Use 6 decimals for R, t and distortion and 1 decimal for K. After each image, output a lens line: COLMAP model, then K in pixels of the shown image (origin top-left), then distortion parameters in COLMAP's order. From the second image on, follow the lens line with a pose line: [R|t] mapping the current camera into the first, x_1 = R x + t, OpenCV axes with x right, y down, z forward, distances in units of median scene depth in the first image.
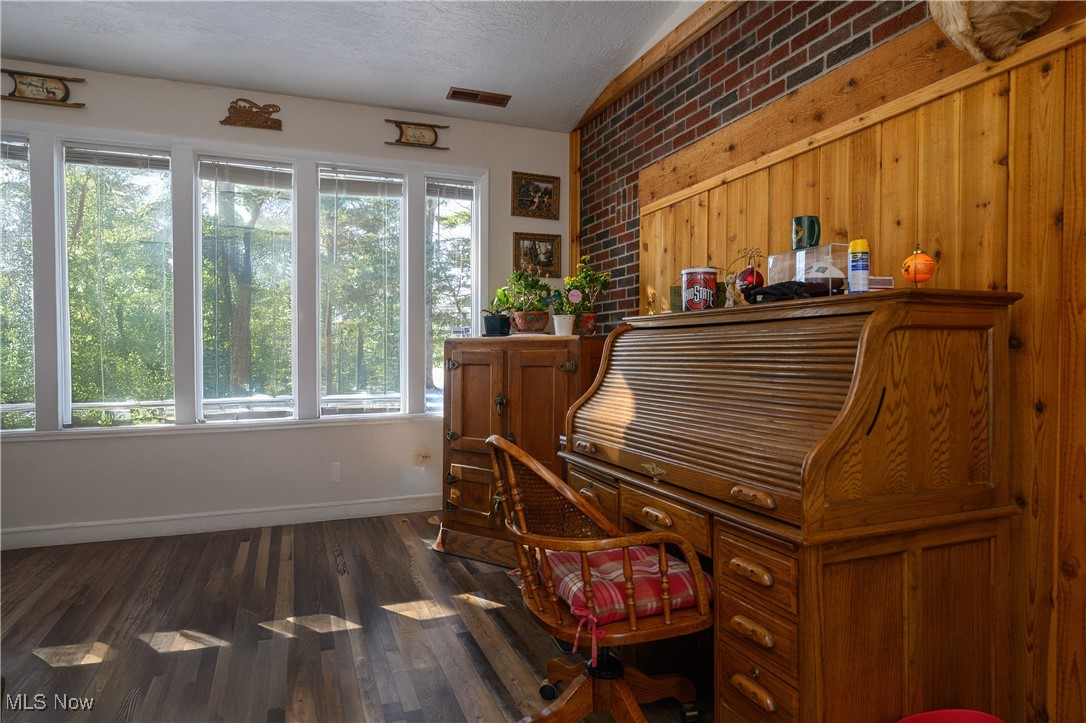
lens RADIAL K [[640.7, 0, 540.2], [0, 640.7, 361.8], [0, 0, 1]] dist [-0.000226, 0.001157]
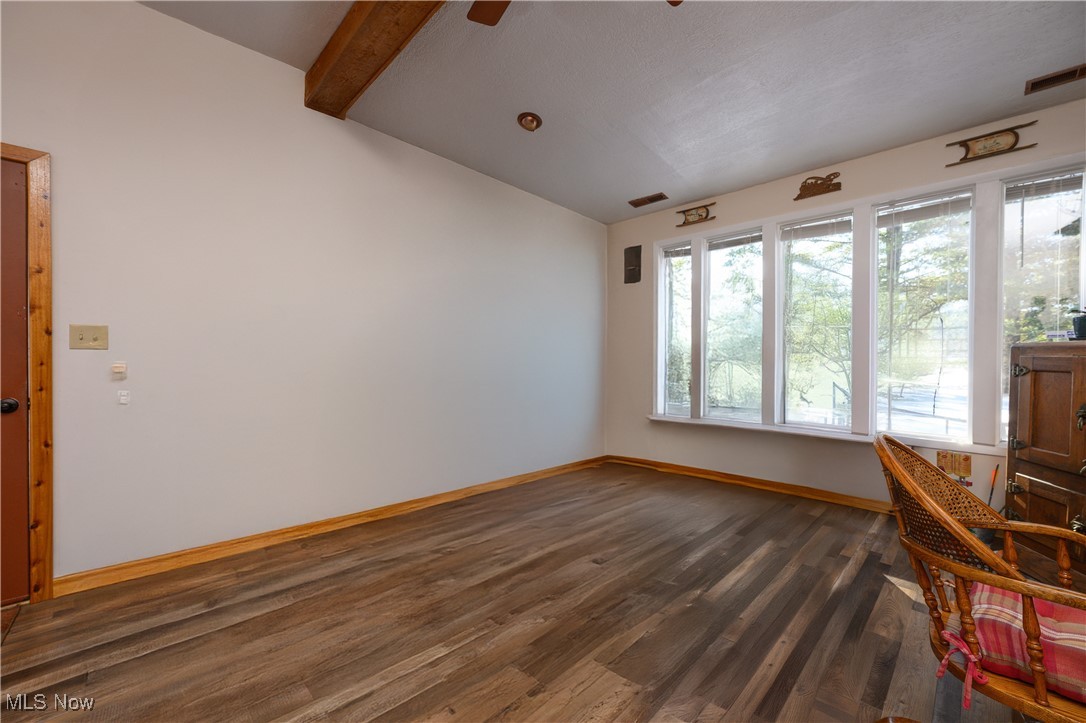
lens RADIAL K [[428.7, 0, 543.1], [0, 428.7, 360.3], [0, 0, 1]] dist [-0.000652, 0.000223]
pose [[0.405430, 0.011378, -0.914055, 0.163306], [-0.014944, 0.999871, 0.005818, -0.004089], [0.914004, 0.011300, 0.405548, 0.082783]]
